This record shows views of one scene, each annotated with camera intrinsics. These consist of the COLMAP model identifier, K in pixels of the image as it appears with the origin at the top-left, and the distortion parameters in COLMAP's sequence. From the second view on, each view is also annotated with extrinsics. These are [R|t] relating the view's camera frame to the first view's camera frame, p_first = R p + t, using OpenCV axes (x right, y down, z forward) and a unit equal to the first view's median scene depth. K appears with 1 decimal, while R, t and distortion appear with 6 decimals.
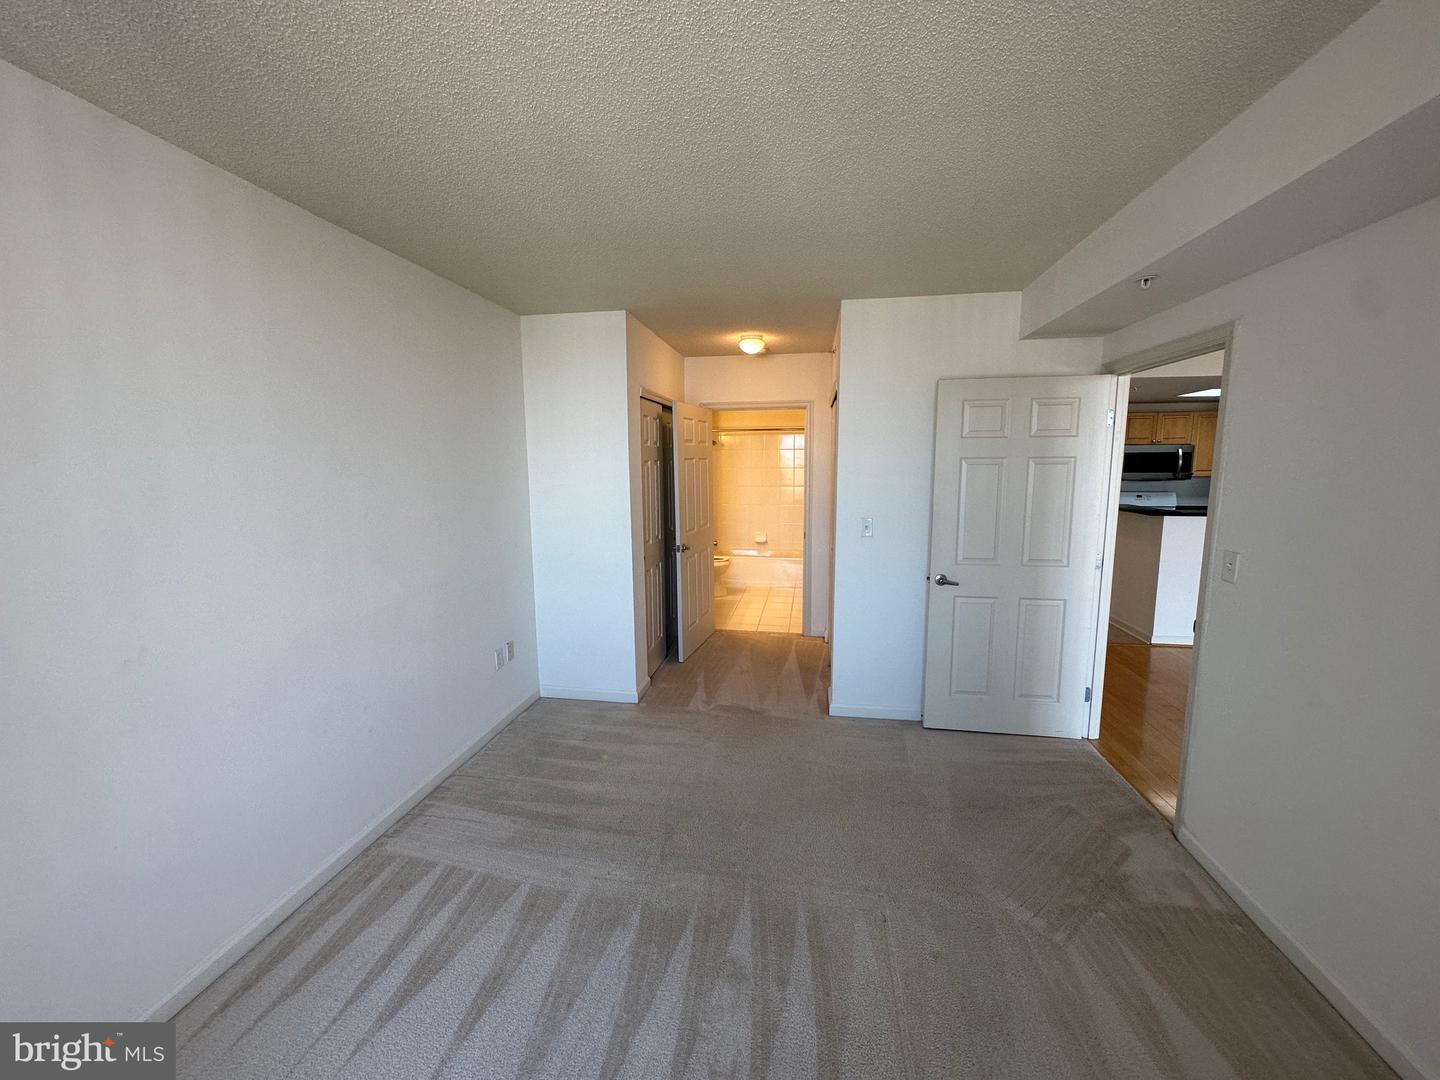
lens RADIAL K [[572.6, 0, 720.0], [0, 572.6, 540.0], [0, 0, 1]] dist [-0.001117, -0.000136]
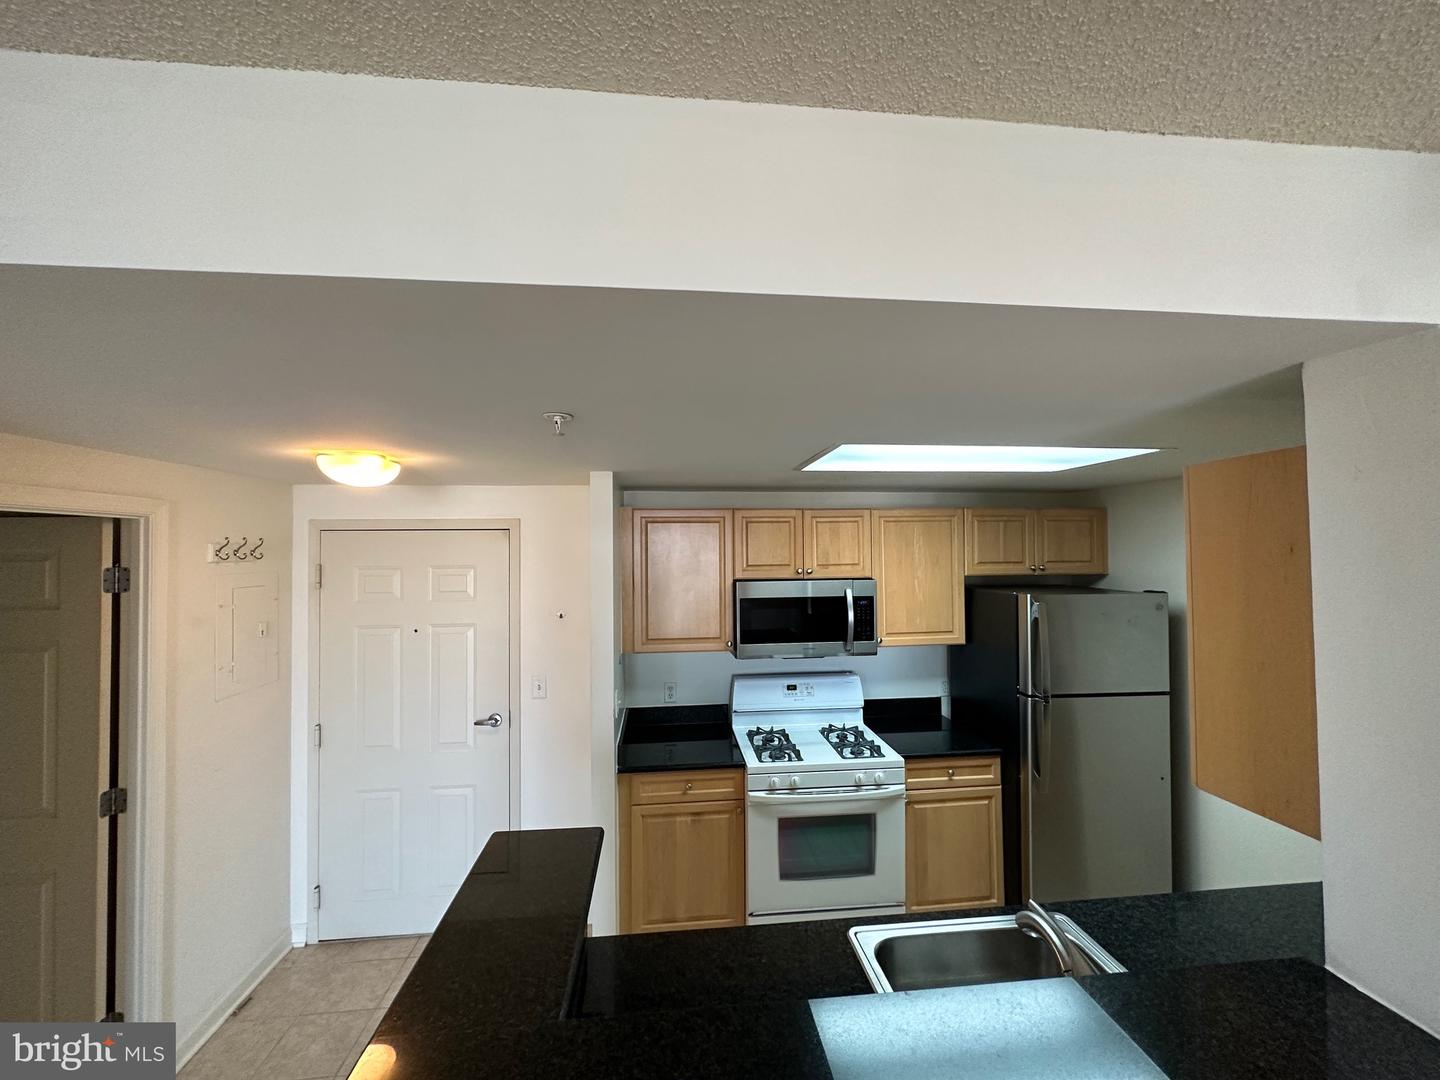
lens RADIAL K [[572.6, 0, 720.0], [0, 572.6, 540.0], [0, 0, 1]] dist [-0.001117, -0.000136]
pose [[0.965239, 0.003493, 0.261344, 0.584315], [0.037026, 0.987999, -0.149958, -0.132841], [-0.258732, 0.154422, 0.953526, 0.584645]]
